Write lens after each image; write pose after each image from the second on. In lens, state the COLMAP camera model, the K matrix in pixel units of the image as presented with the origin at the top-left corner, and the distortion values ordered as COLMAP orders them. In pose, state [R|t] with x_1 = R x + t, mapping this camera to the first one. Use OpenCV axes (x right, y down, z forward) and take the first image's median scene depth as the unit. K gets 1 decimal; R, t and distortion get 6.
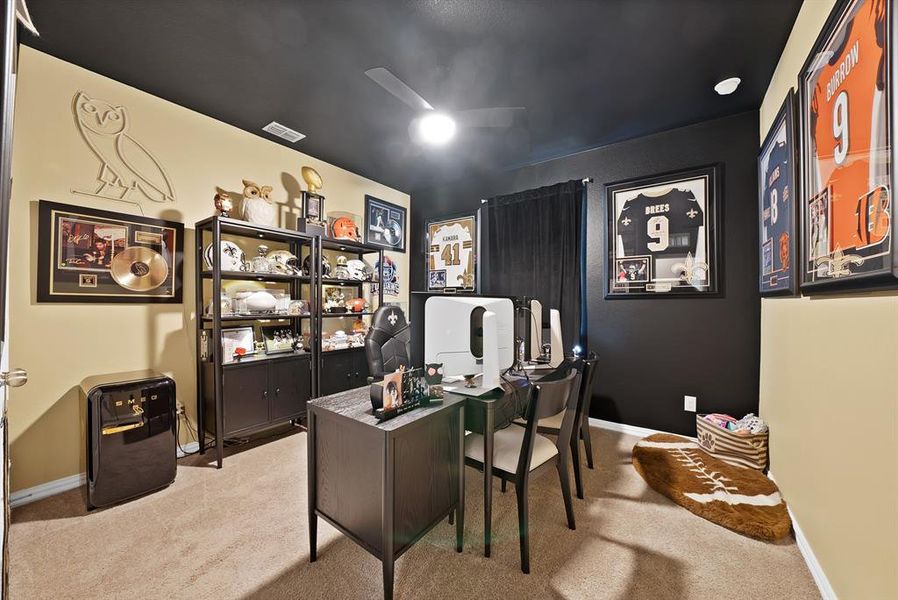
lens RADIAL K [[322.9, 0, 448.1], [0, 322.9, 302.9], [0, 0, 1]] dist [-0.021946, 0.000978]
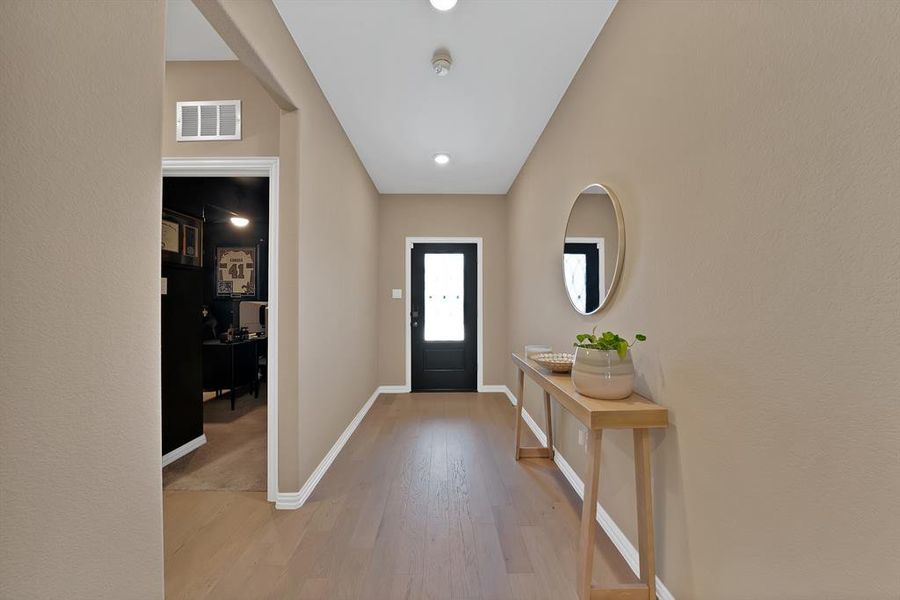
lens RADIAL K [[323.6, 0, 450.0], [0, 323.6, 301.3], [0, 0, 1]] dist [-0.021946, 0.000978]
pose [[0.791869, -0.003823, 0.610679, -0.115845], [0.007276, 0.999968, -0.003174, 0.001365], [-0.610648, 0.006956, 0.791872, -0.774186]]
